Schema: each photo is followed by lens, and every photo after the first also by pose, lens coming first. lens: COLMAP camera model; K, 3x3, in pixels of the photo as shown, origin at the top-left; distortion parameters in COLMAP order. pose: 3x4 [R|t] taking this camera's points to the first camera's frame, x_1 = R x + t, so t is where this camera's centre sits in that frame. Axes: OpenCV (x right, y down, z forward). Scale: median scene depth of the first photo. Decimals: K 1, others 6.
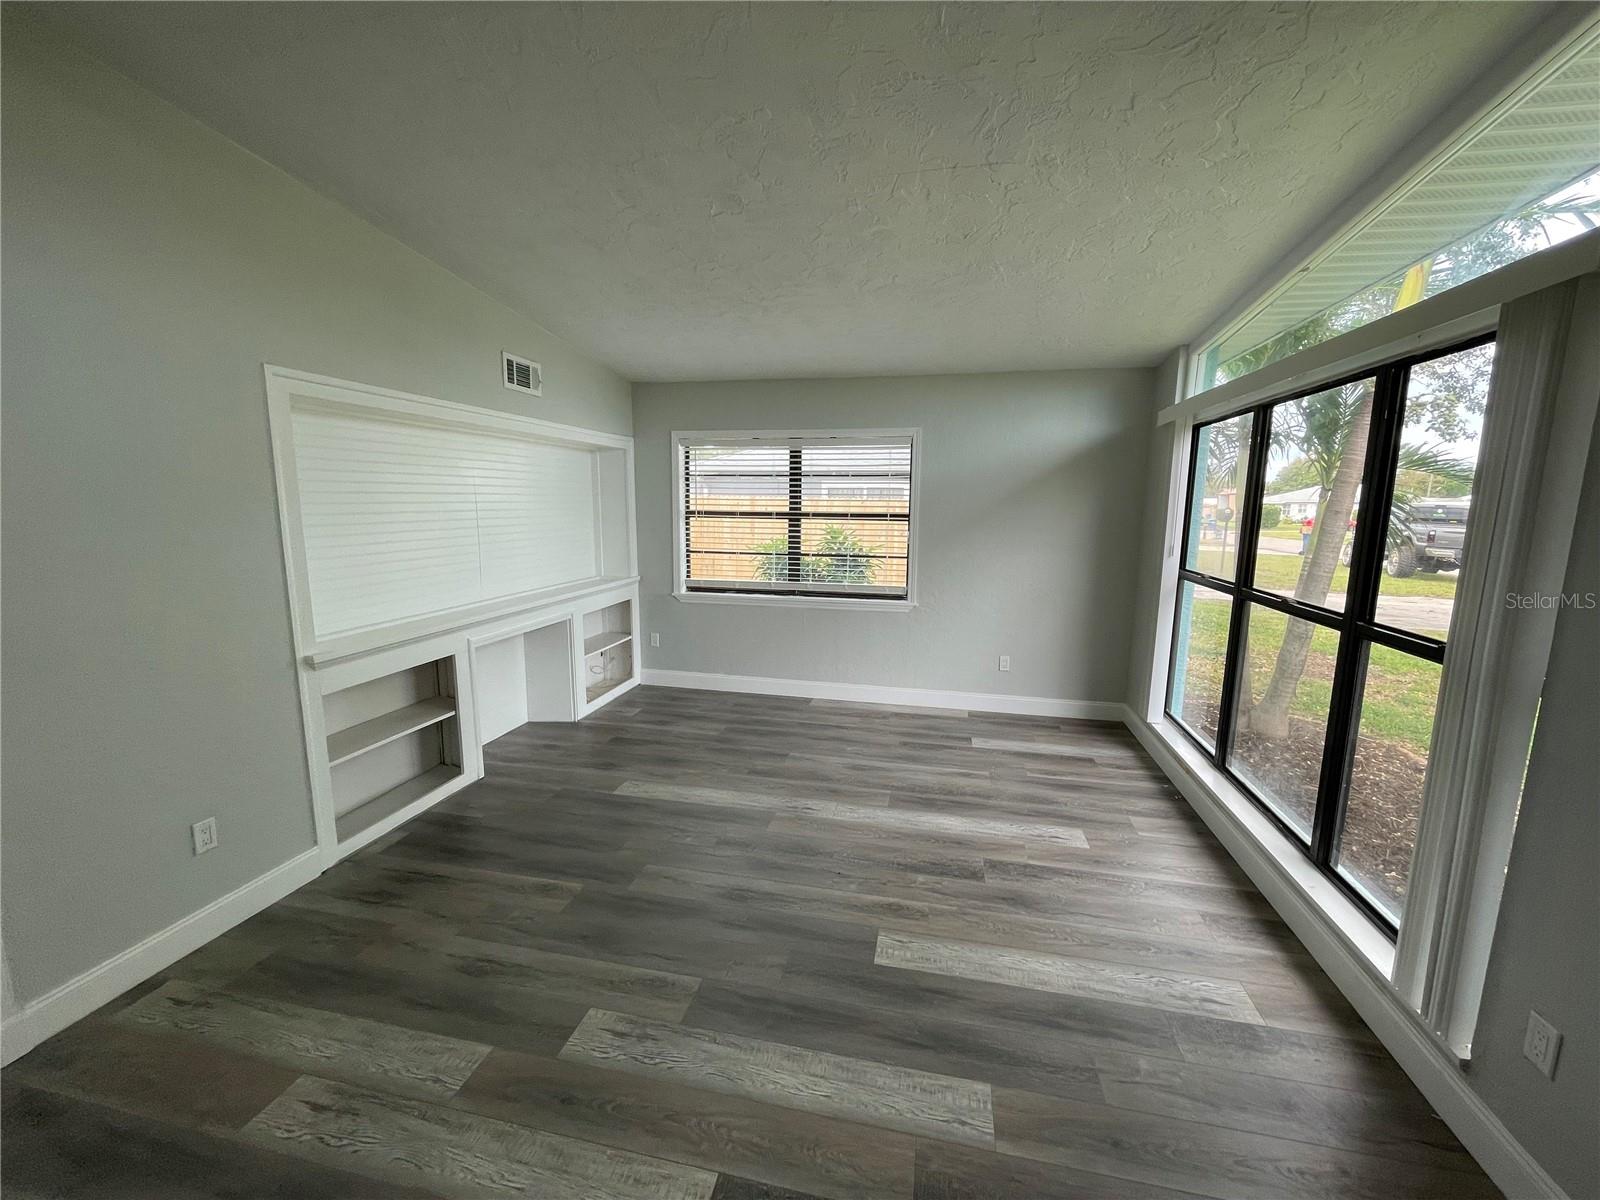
lens RADIAL K [[653.9, 0, 799.7], [0, 653.9, 602.9], [0, 0, 1]] dist [-0.002227, 0.000691]
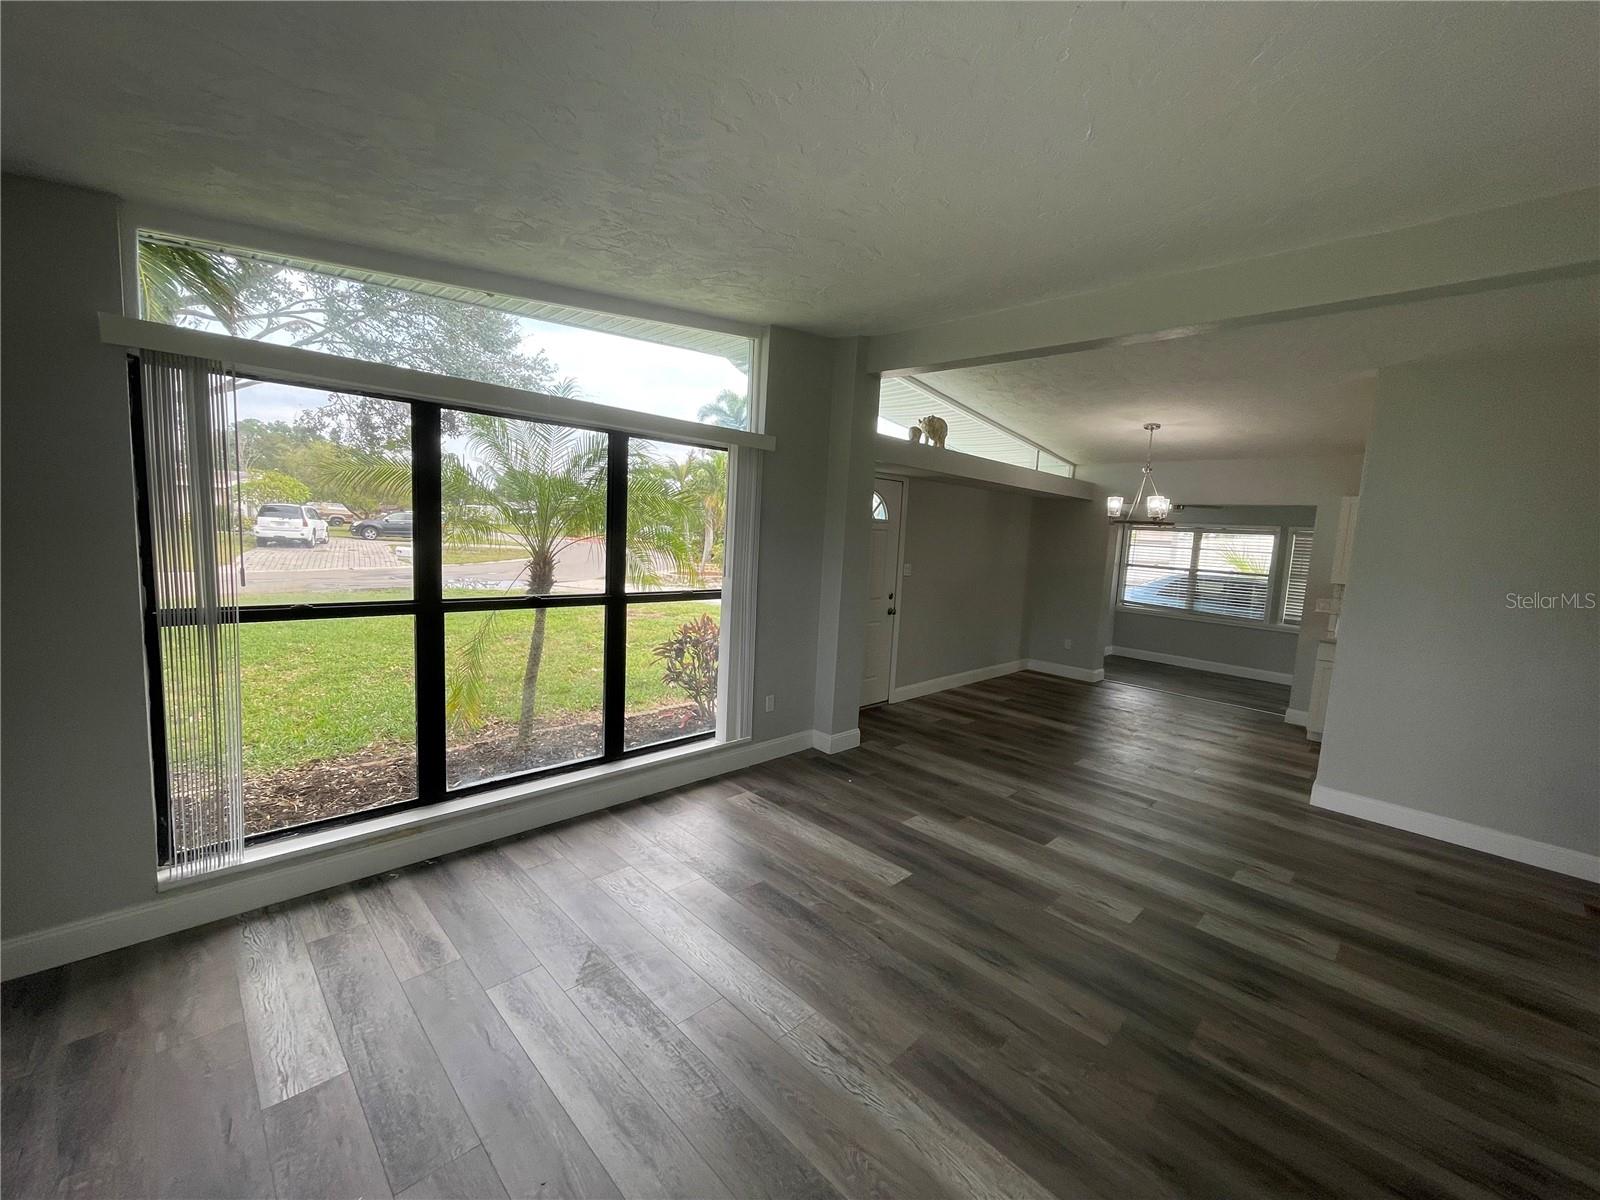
lens RADIAL K [[653.9, 0, 798.1], [0, 653.9, 603.7], [0, 0, 1]] dist [-0.002227, 0.000691]
pose [[-0.842264, -0.118880, 0.525794, -0.337911], [0.017478, 0.968846, 0.247048, -0.344465], [-0.538782, 0.217269, -0.813946, 2.118378]]
